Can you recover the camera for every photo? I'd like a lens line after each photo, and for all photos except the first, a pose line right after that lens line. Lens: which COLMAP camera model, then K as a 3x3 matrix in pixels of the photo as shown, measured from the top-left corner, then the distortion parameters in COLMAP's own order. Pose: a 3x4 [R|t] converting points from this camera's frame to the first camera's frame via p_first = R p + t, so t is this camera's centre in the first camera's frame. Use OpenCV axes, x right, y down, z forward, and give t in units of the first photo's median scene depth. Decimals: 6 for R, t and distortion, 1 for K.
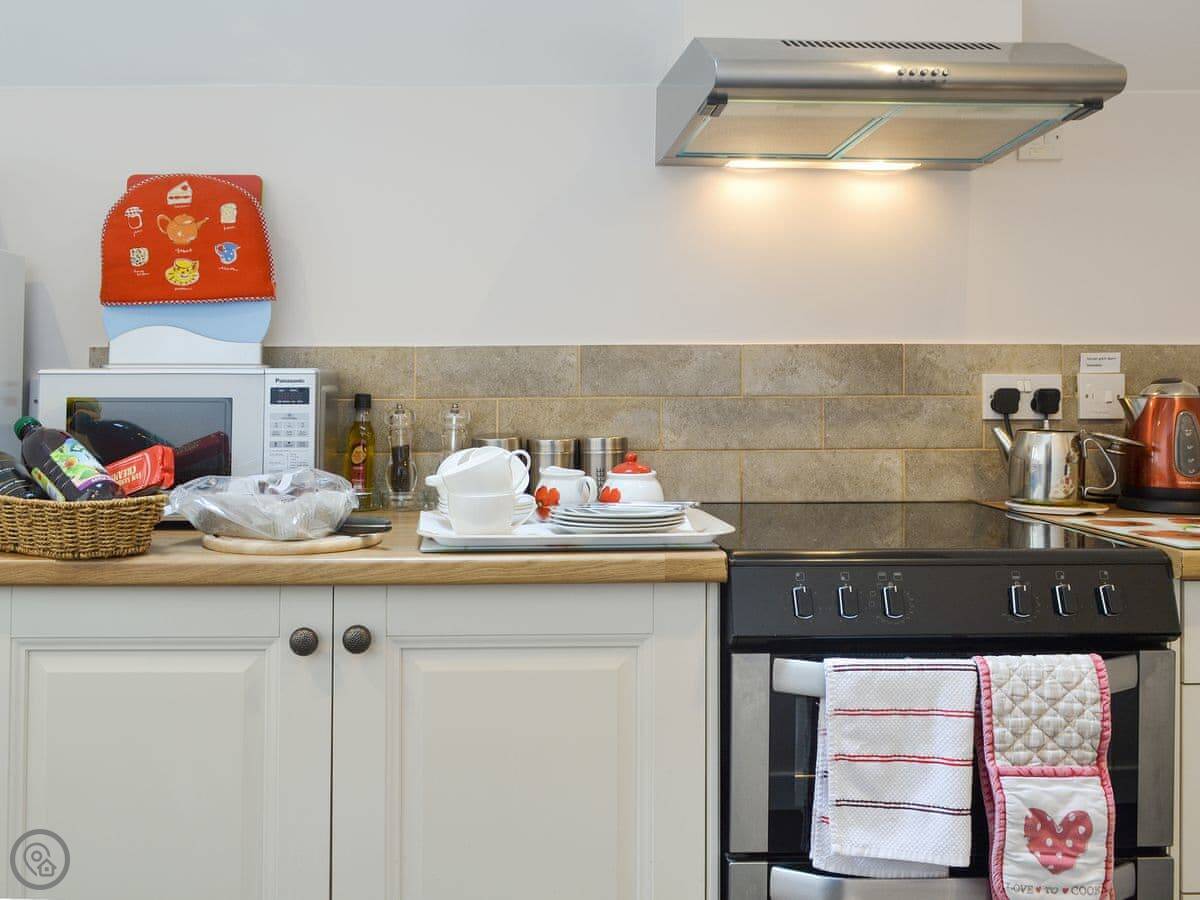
lens RADIAL K [[1115.8, 0, 600.0], [0, 1115.8, 393.4], [0, 0, 1]] dist [-0.001707, -0.003472]
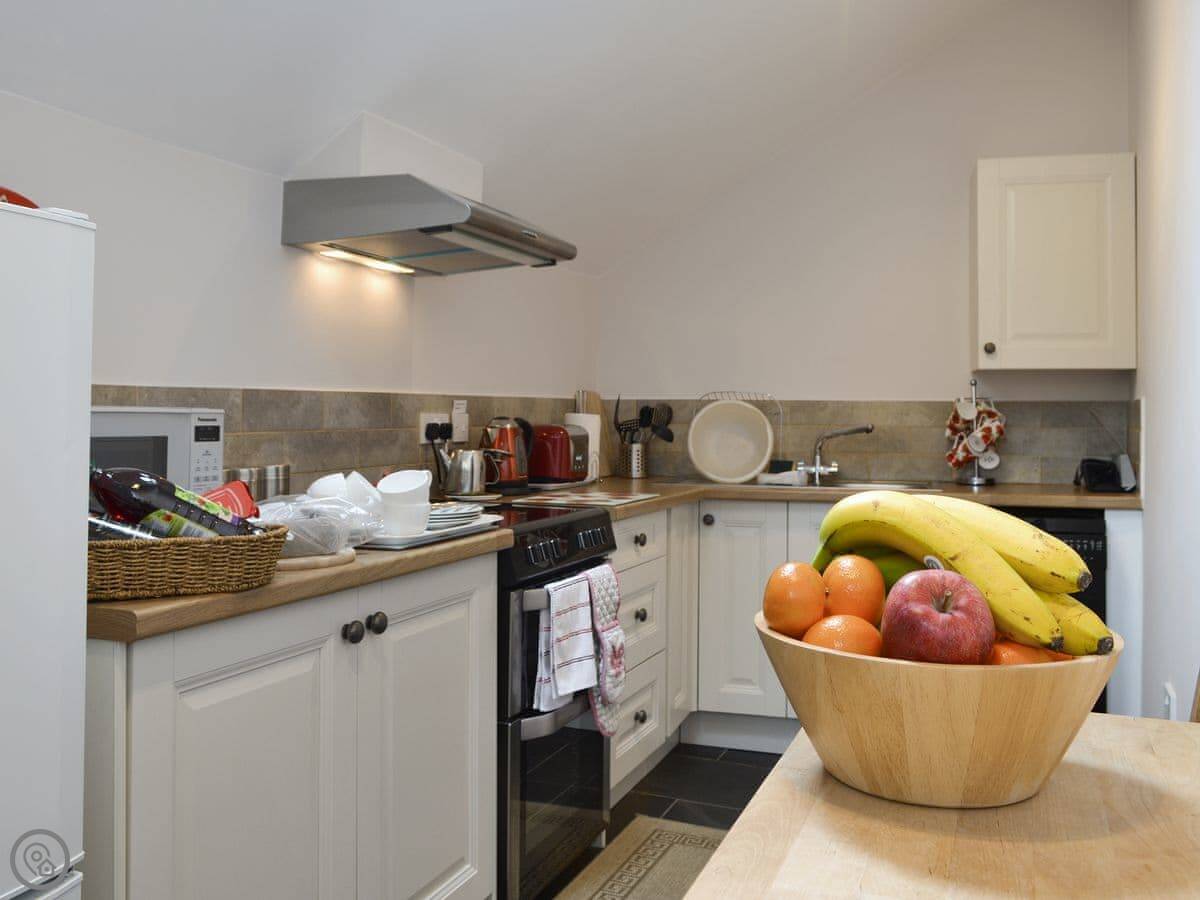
lens RADIAL K [[1112.0, 0, 568.3], [0, 1112.0, 447.9], [0, 0, 1]] dist [-0.042244, 0.011332]
pose [[0.405183, -0.025654, 0.913876, -0.993387], [0.009474, 0.999670, 0.023862, -0.005475], [-0.914186, -0.001011, 0.405293, 0.226192]]
